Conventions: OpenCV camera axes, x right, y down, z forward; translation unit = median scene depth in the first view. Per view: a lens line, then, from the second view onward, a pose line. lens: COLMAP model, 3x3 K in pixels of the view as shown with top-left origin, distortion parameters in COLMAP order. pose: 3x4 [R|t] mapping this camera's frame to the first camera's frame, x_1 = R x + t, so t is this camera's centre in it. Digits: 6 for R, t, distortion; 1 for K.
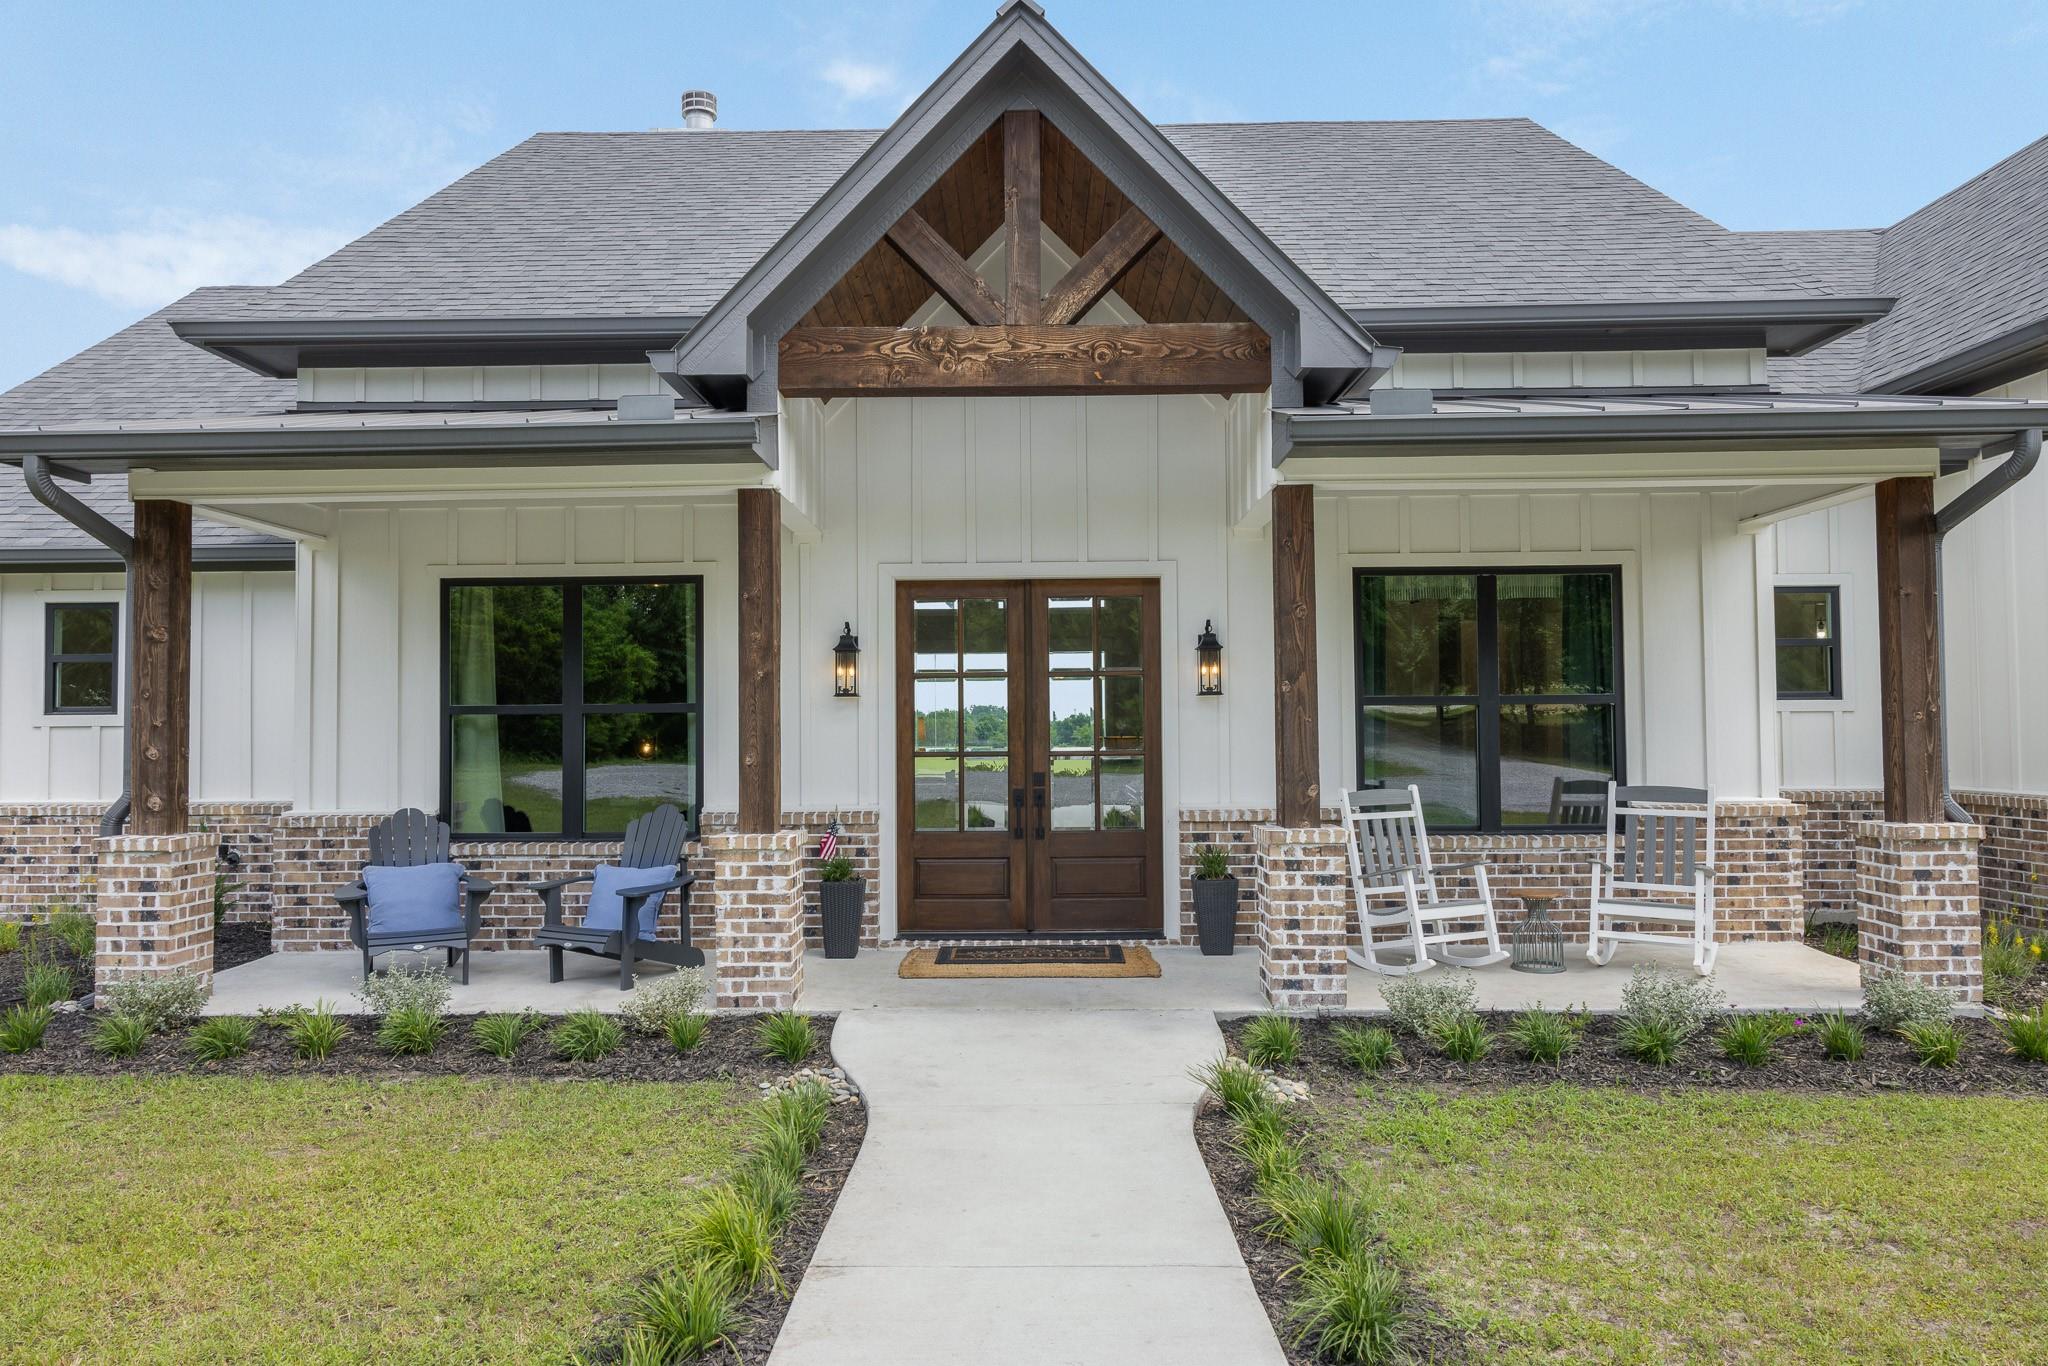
lens RADIAL K [[1382.4, 0, 1024.0], [0, 1382.4, 683.0], [0, 0, 1]] dist [0.000324, -0.000545]
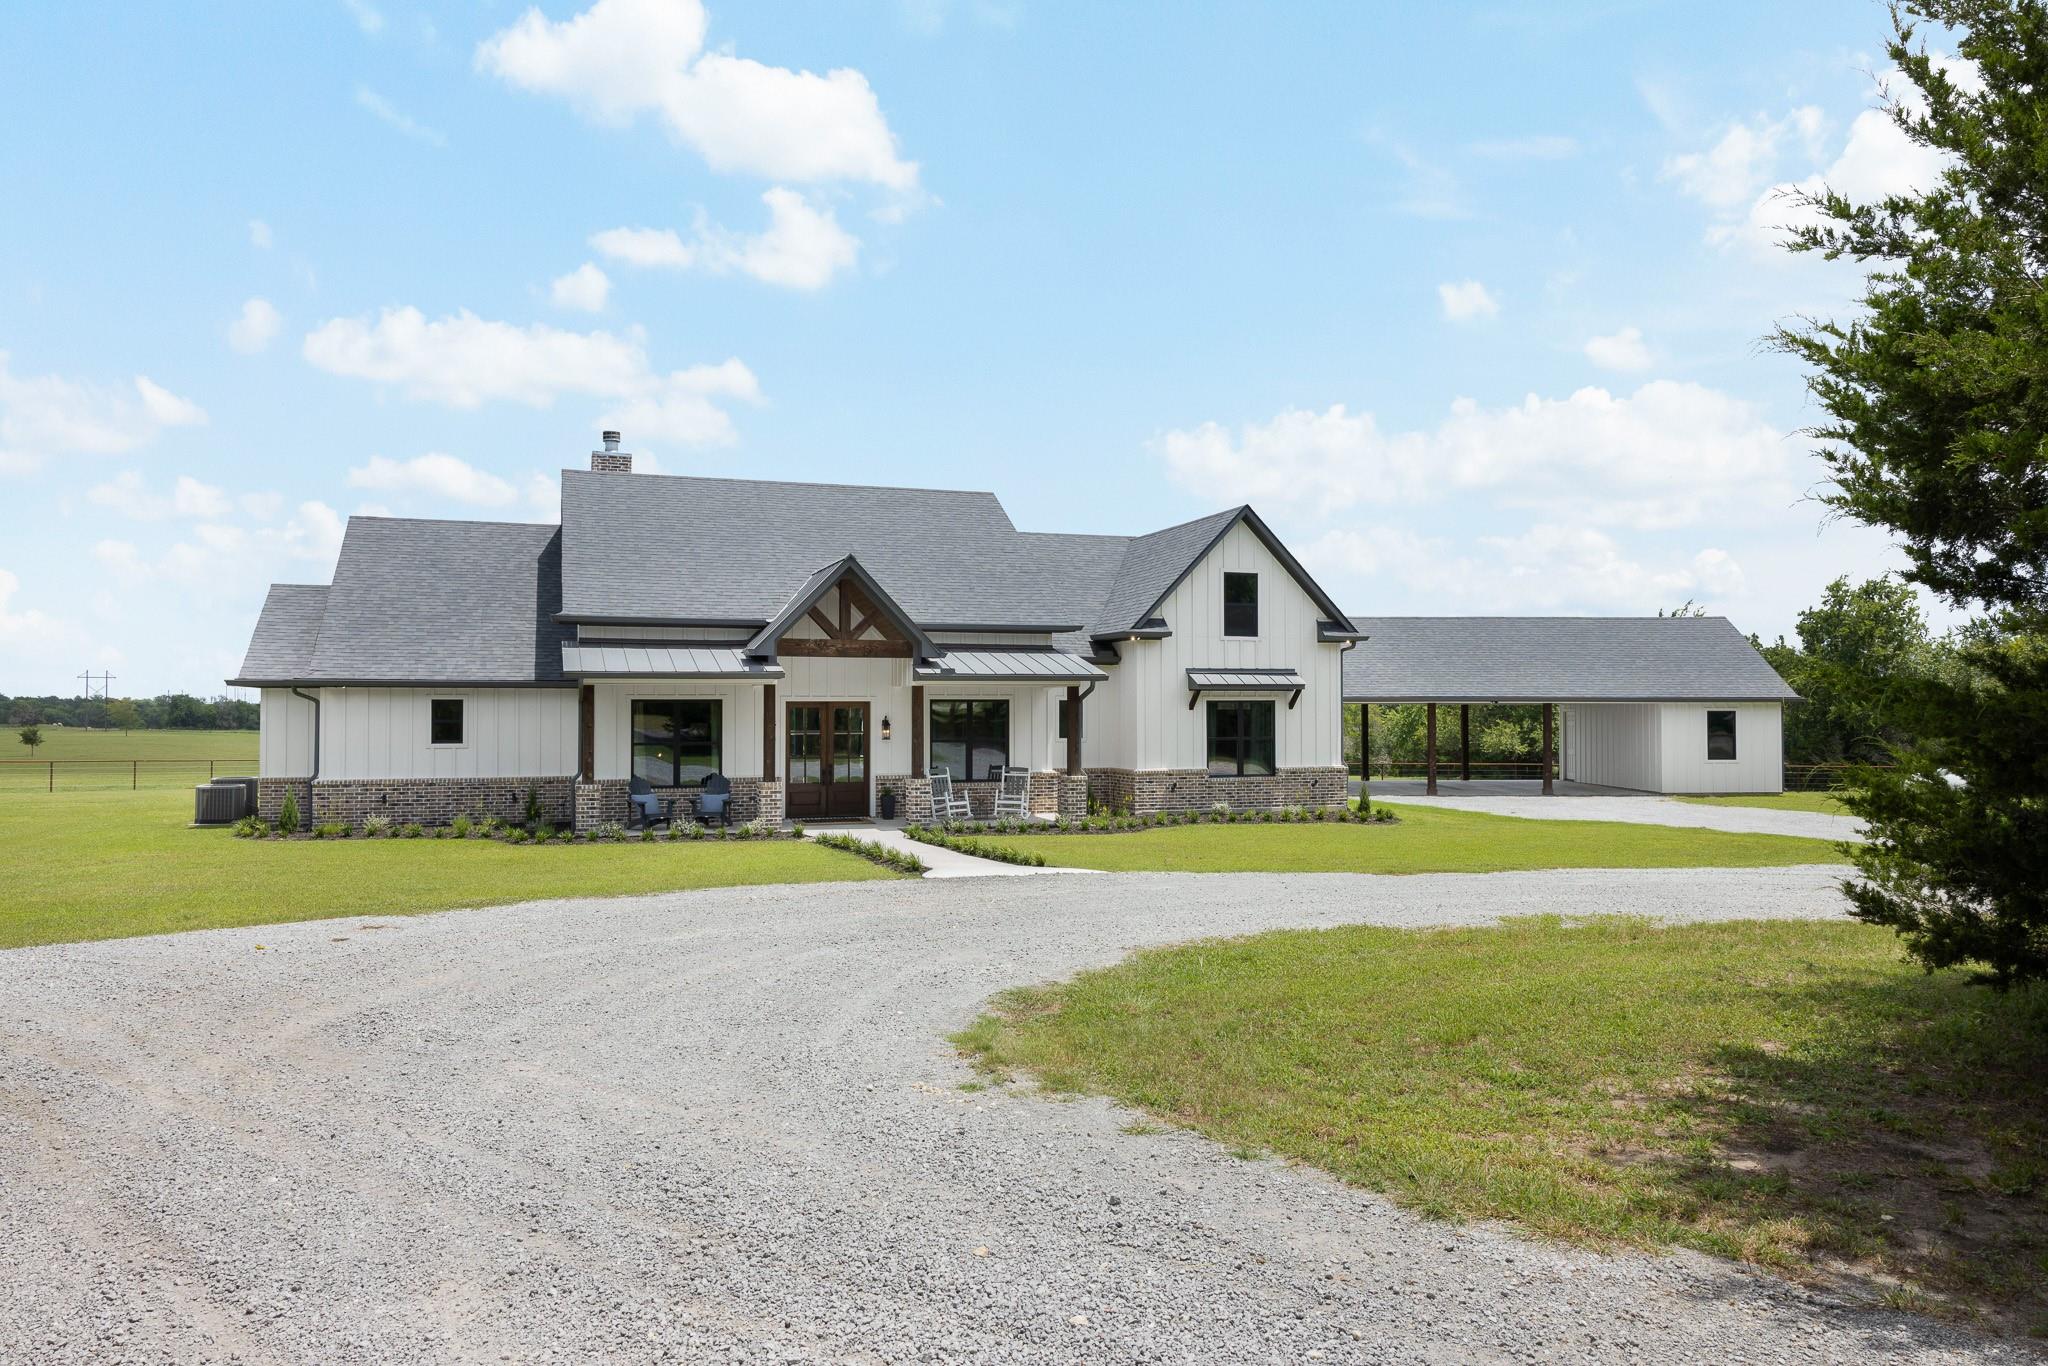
lens RADIAL K [[1382.4, 0, 1024.0], [0, 1382.4, 683.0], [0, 0, 1]] dist [0.000324, -0.000545]
pose [[0.938902, 0.013893, 0.343904, -0.732077], [-0.018642, 0.999771, 0.010506, -0.177329], [-0.343679, -0.016275, 0.938946, -2.314111]]
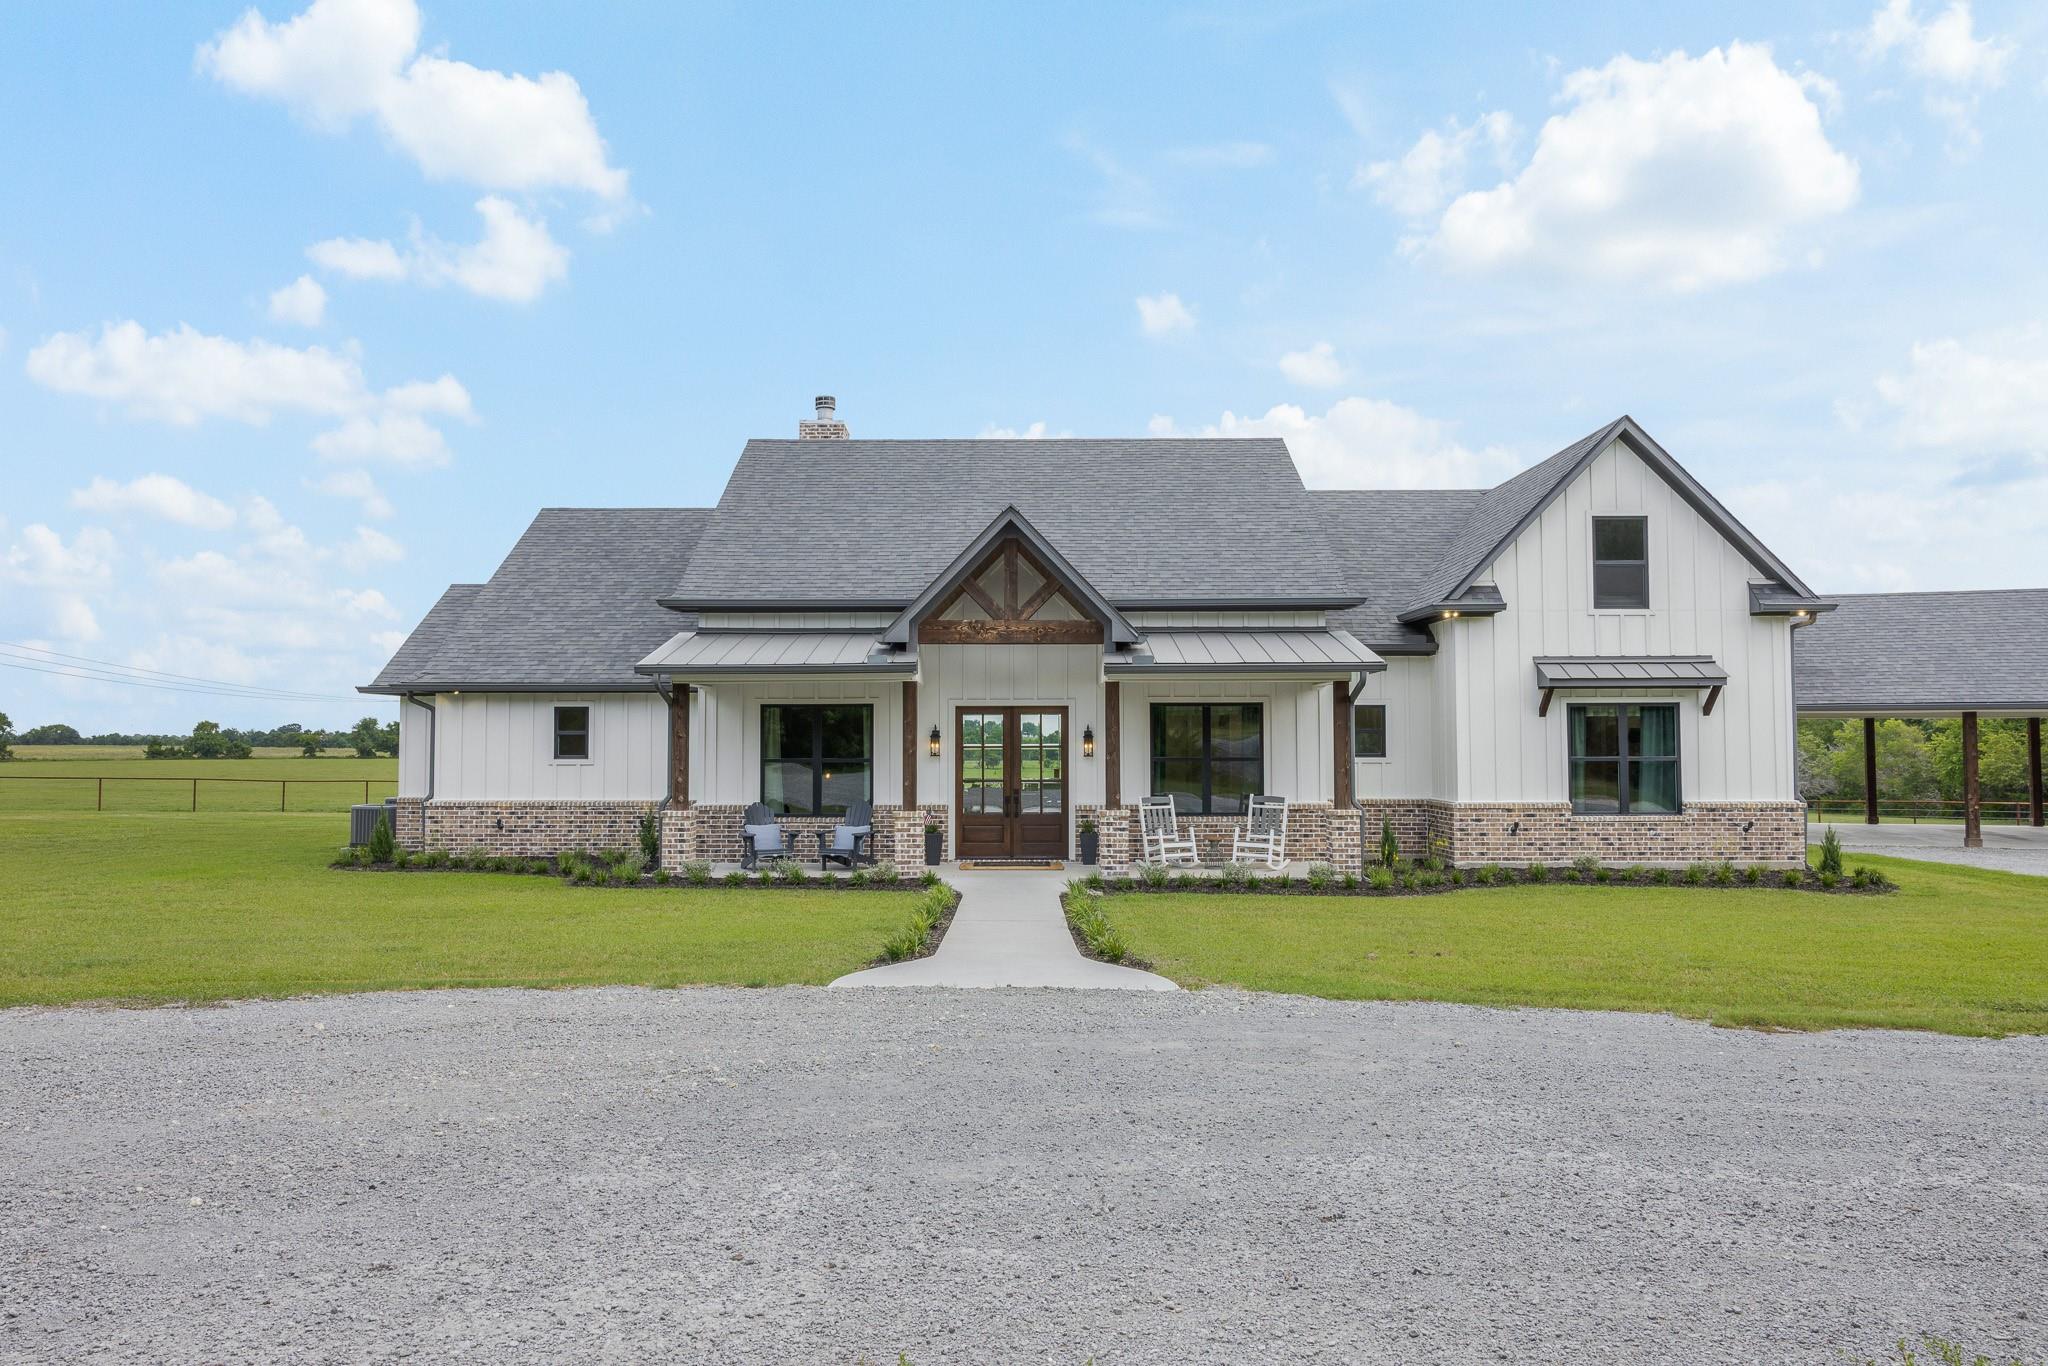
lens RADIAL K [[1382.4, 0, 1024.0], [0, 1382.4, 683.0], [0, 0, 1]] dist [0.000324, -0.000545]
pose [[0.999902, 0.006850, 0.012192, -0.006571], [-0.006734, 0.999931, -0.009592, -0.103961], [-0.012257, 0.009509, 0.999880, -1.514410]]
